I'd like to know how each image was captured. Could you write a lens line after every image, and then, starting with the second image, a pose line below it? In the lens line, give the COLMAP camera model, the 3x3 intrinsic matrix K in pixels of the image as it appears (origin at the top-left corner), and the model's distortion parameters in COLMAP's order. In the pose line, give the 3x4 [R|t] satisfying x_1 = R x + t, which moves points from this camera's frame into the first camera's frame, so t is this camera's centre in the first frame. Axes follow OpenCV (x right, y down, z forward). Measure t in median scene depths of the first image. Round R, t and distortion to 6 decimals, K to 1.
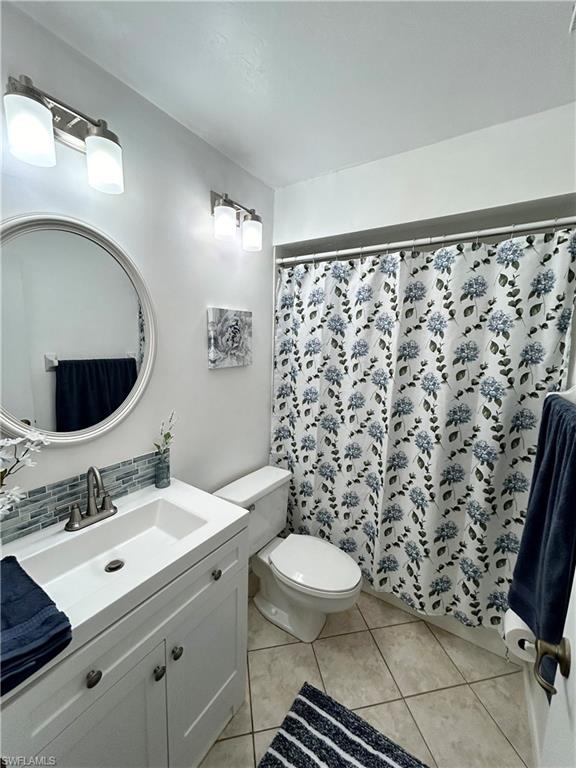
lens RADIAL K [[311.1, 0, 288.0], [0, 311.1, 385.7], [0, 0, 1]] dist [0.000383, 0.000242]
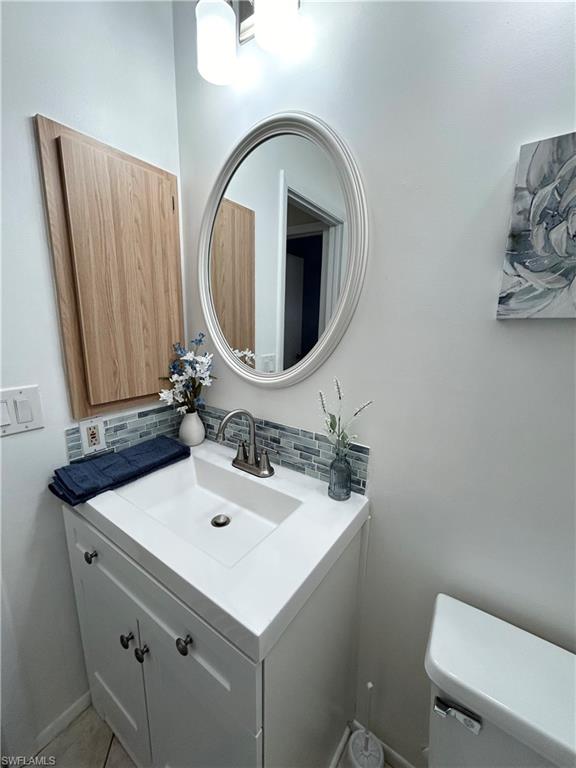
lens RADIAL K [[311.1, 0, 289.2], [0, 311.1, 385.2], [0, 0, 1]] dist [0.000383, 0.000242]
pose [[-0.016907, 0.191140, -0.981417, 0.212891], [-0.164833, 0.967594, 0.191287, -0.006181], [0.986177, 0.165004, 0.015147, 0.961687]]
